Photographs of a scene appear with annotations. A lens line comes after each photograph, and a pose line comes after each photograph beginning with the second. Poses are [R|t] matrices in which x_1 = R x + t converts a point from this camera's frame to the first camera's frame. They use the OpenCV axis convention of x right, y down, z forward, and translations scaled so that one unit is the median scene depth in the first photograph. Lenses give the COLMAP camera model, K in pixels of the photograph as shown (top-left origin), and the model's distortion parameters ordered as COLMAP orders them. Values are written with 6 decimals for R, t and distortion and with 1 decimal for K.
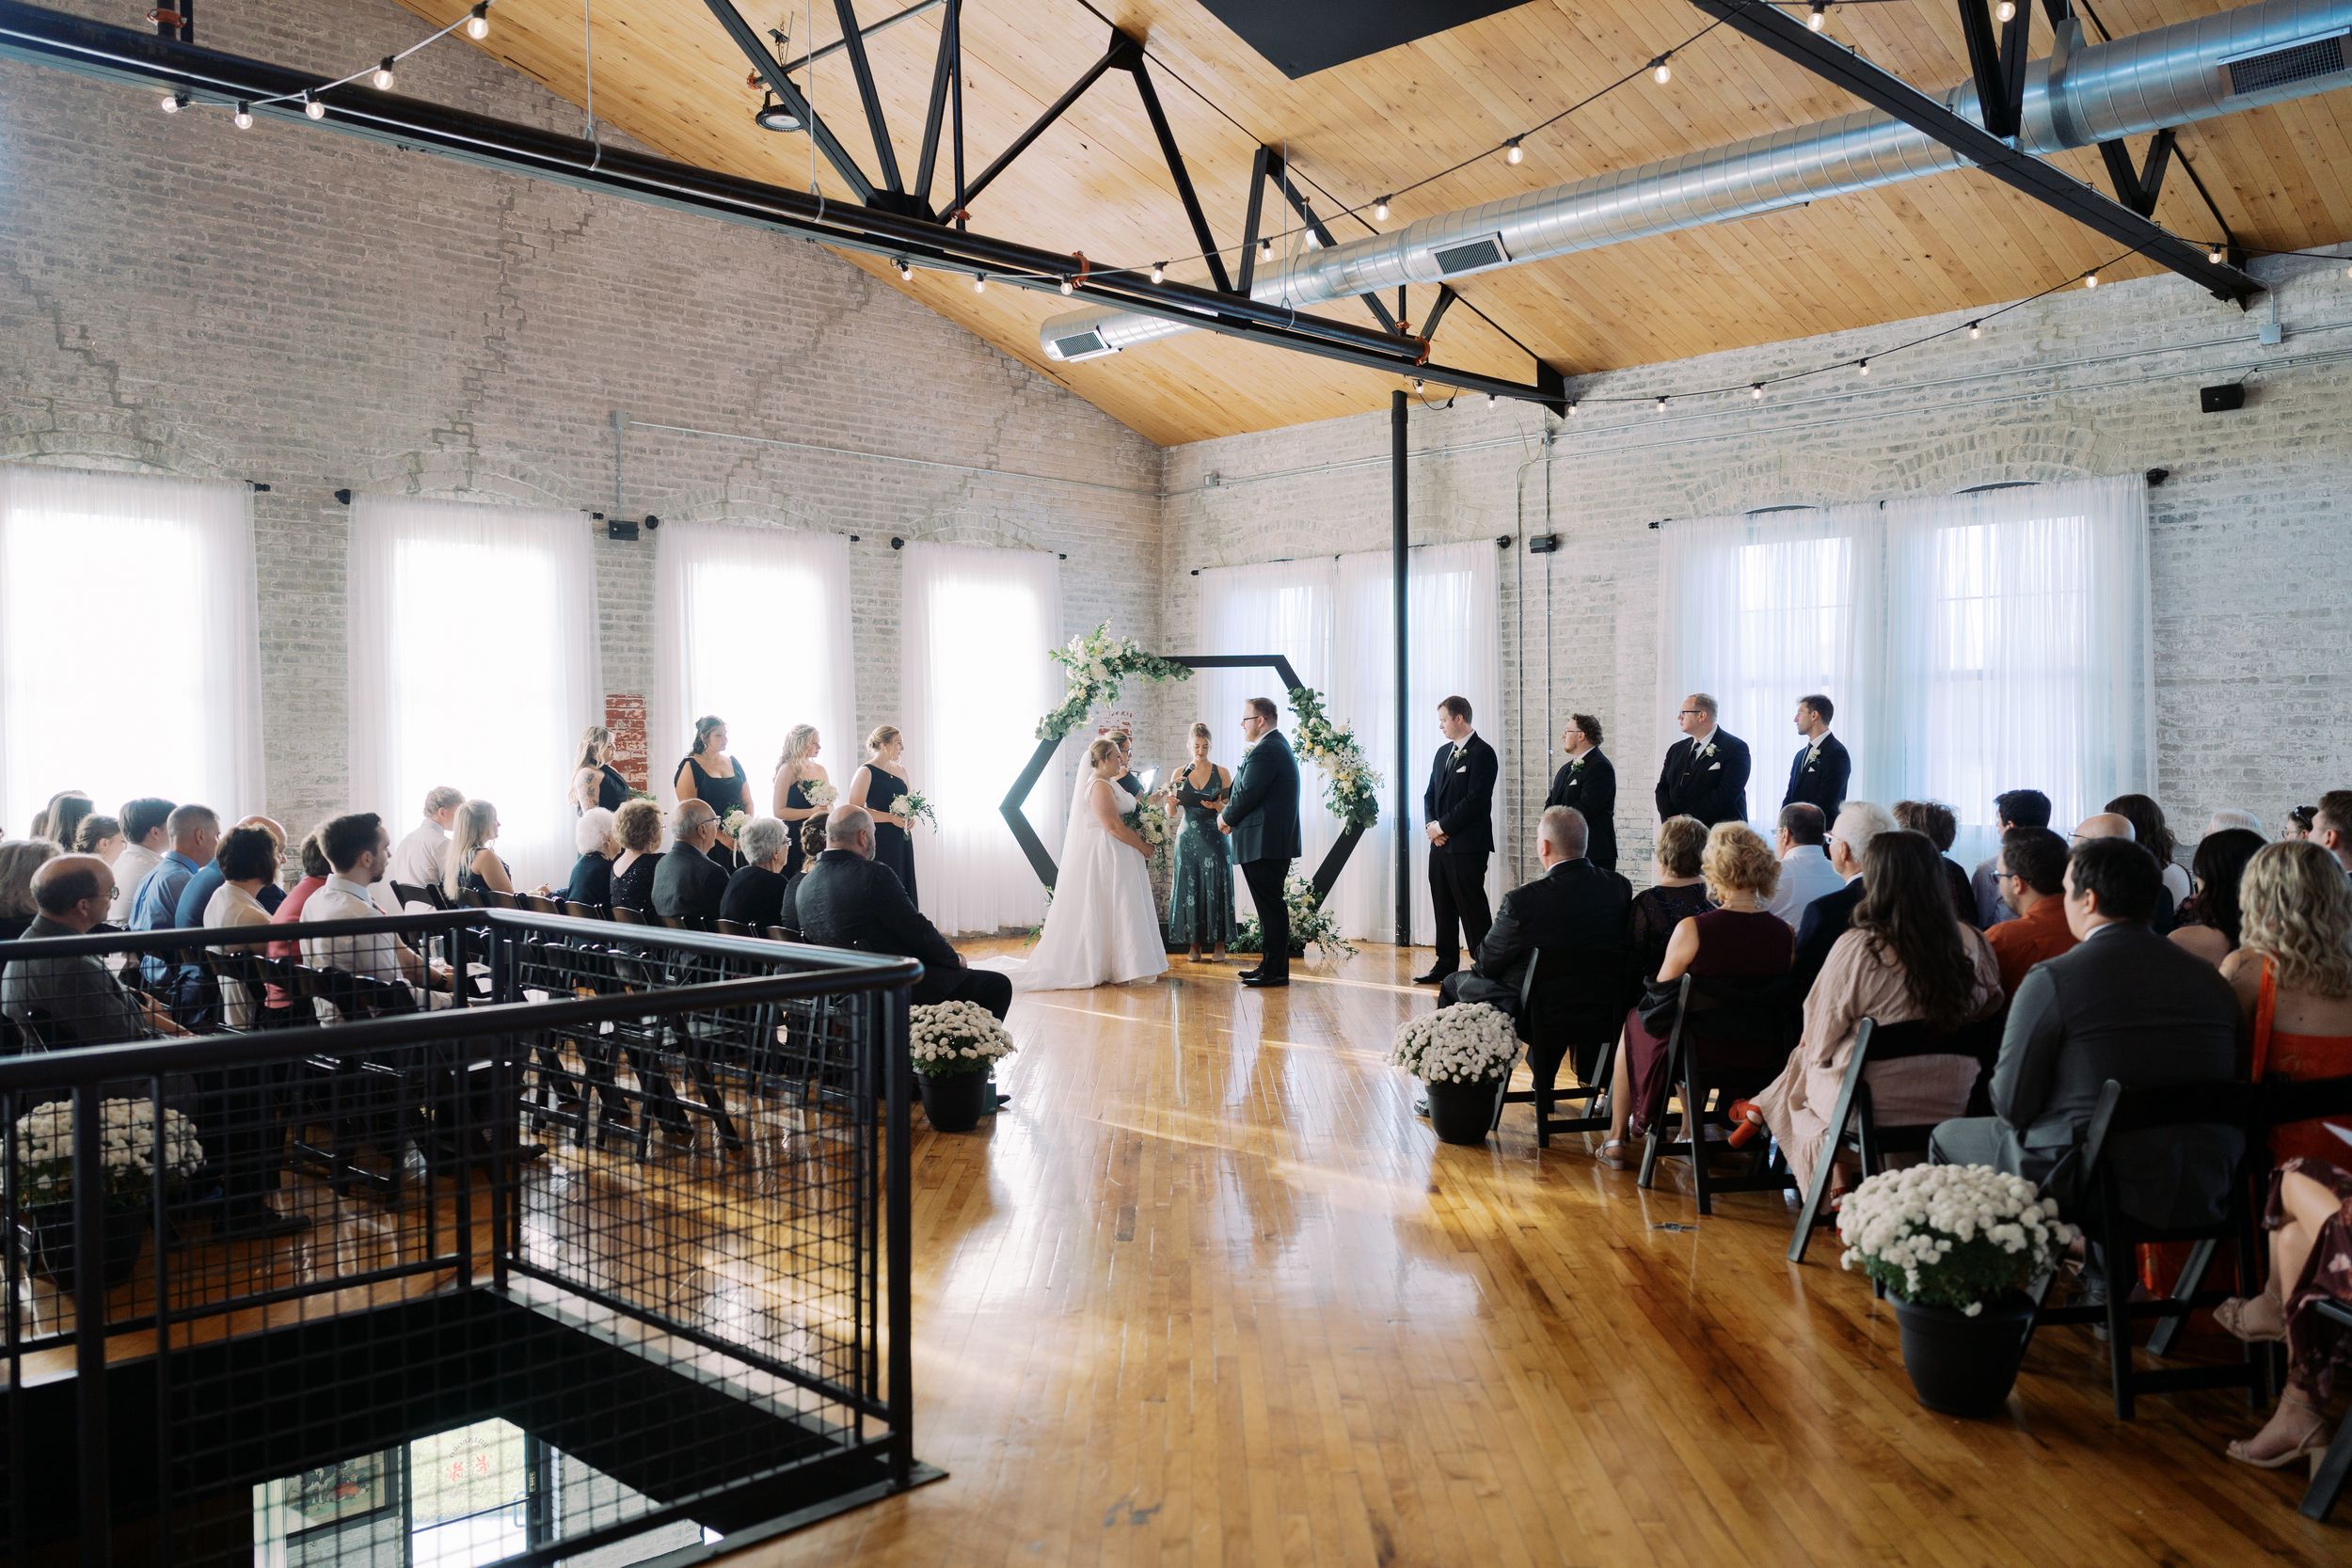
lens RADIAL K [[1906.8, 0, 1185.9], [0, 1906.8, 788.1], [0, 0, 1]] dist [-0.013417, -0.000762]
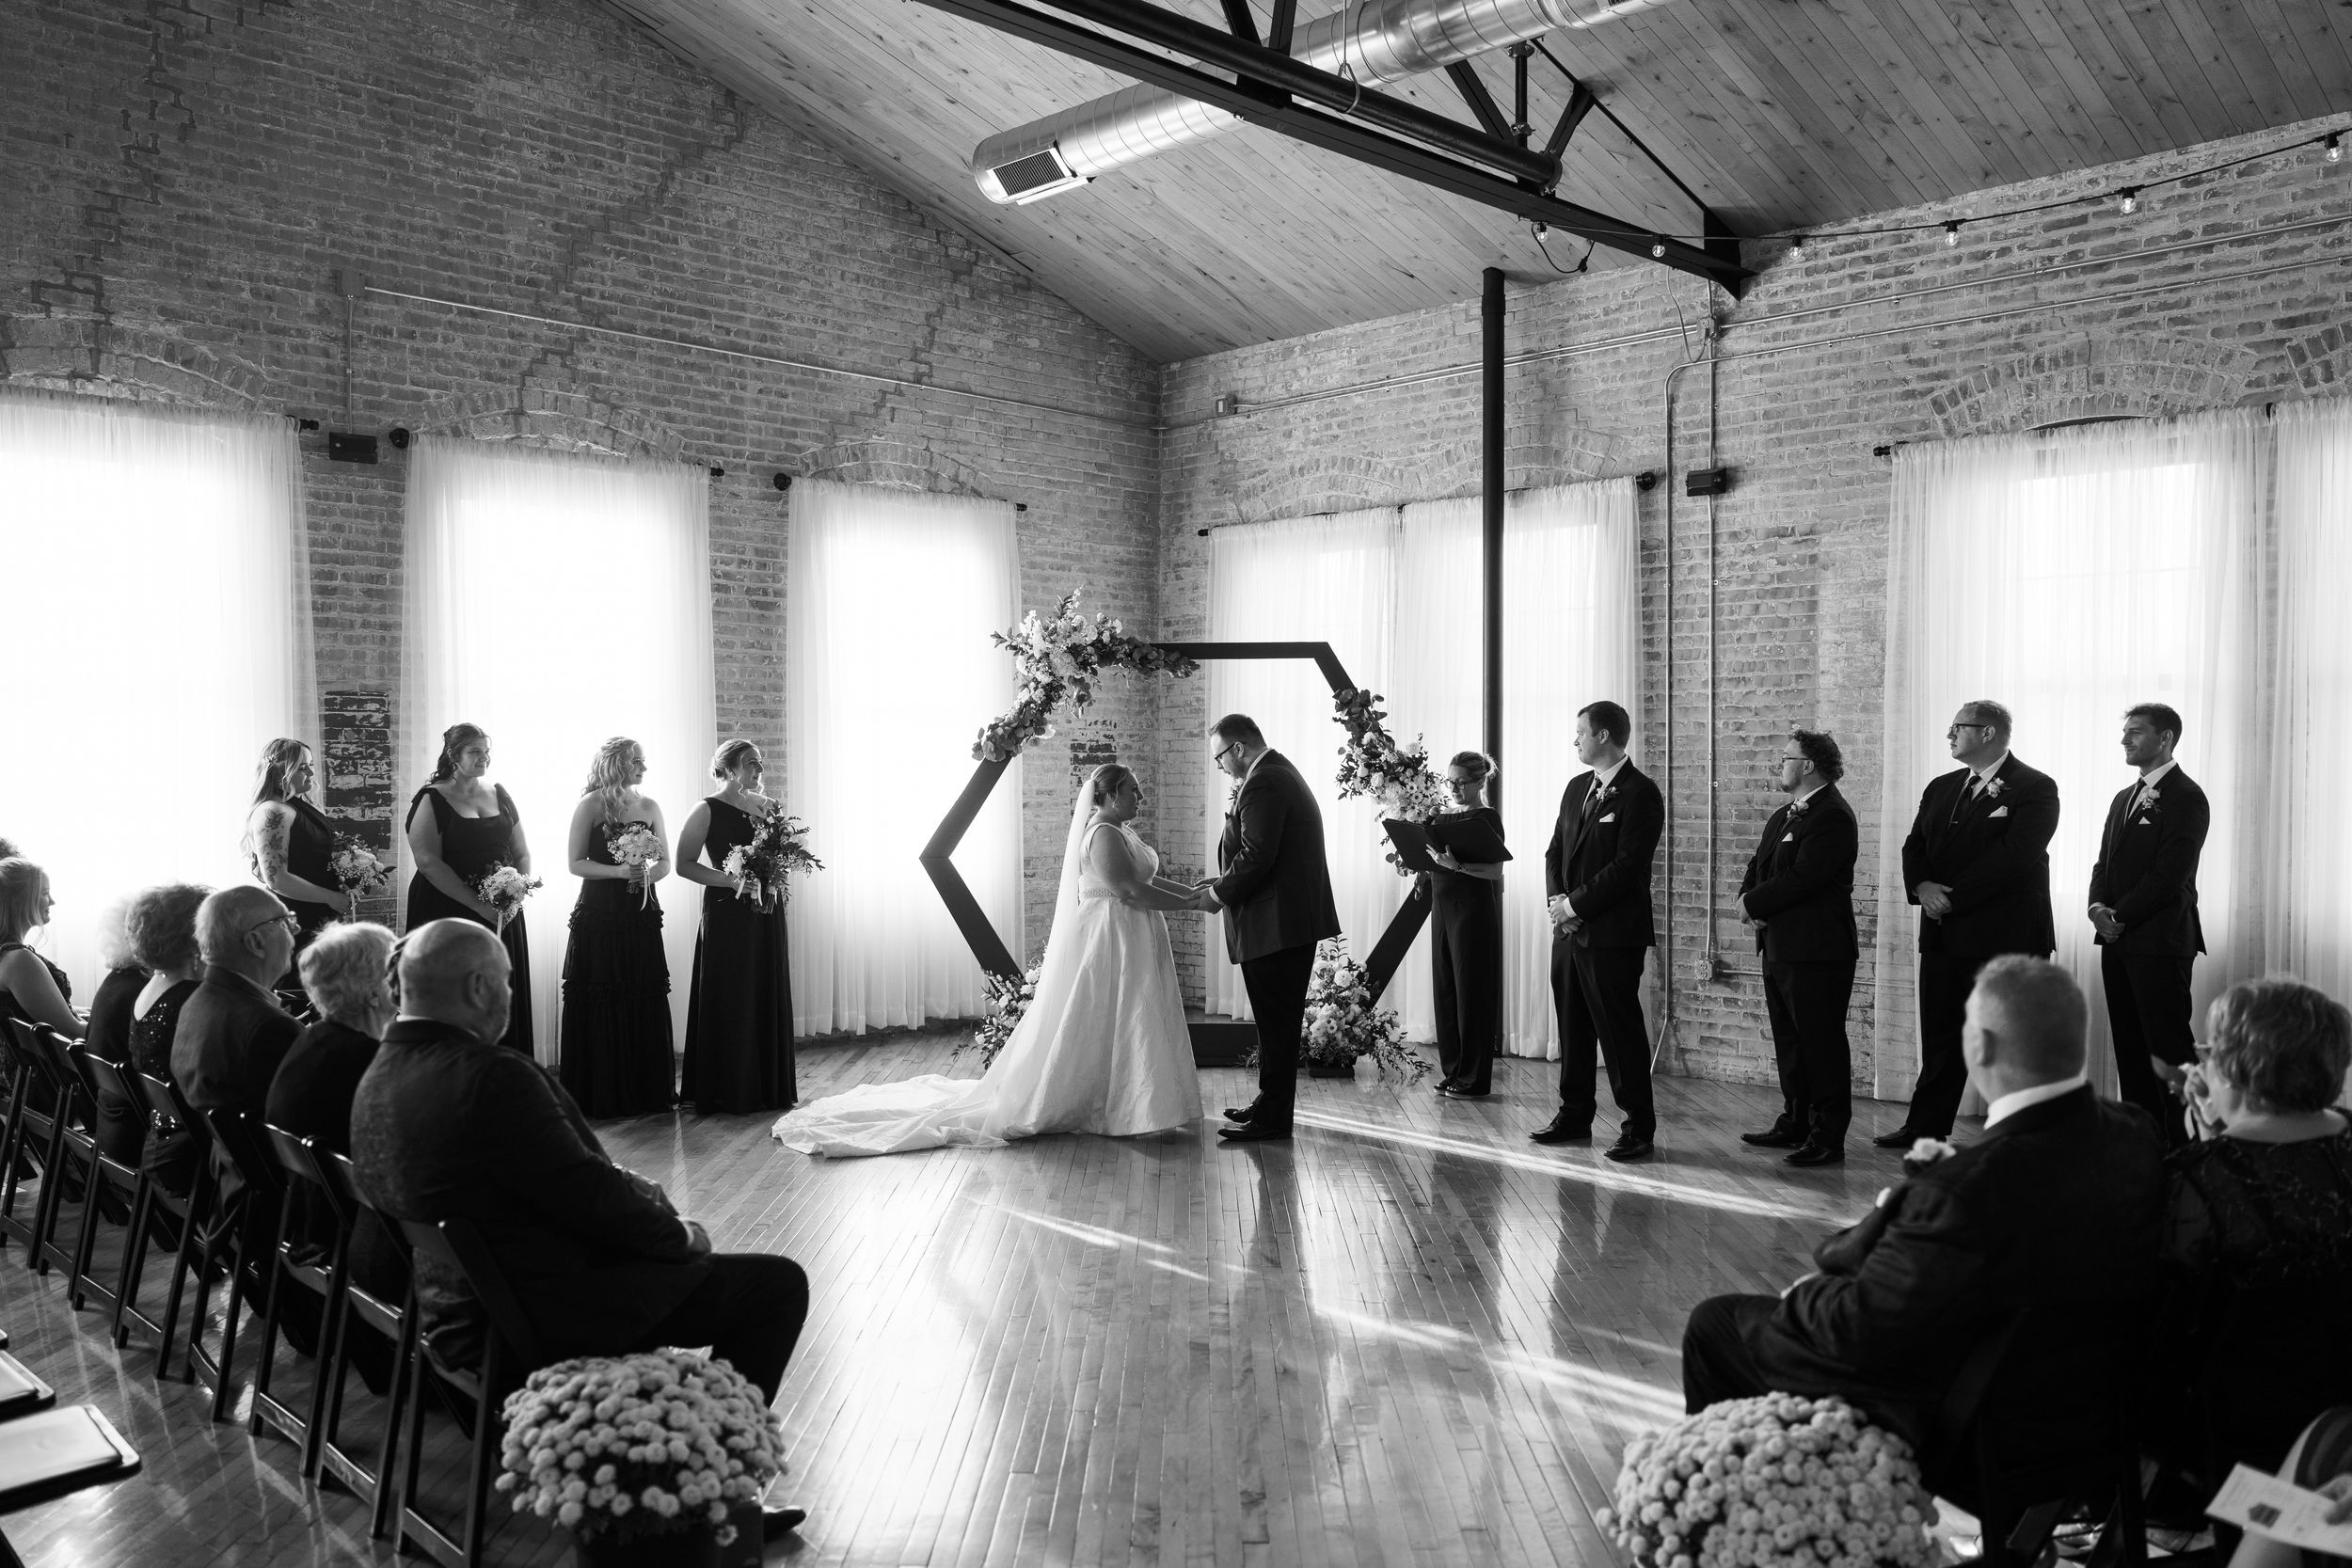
lens RADIAL K [[1823.3, 0, 1176.2], [0, 1823.3, 791.1], [0, 0, 1]] dist [-0.007845, 0.002816]
pose [[0.999865, 0.007761, -0.014450, 0.006394], [-0.007746, 0.999969, 0.001089, -0.016473], [0.014458, -0.000977, 0.999895, 0.355041]]
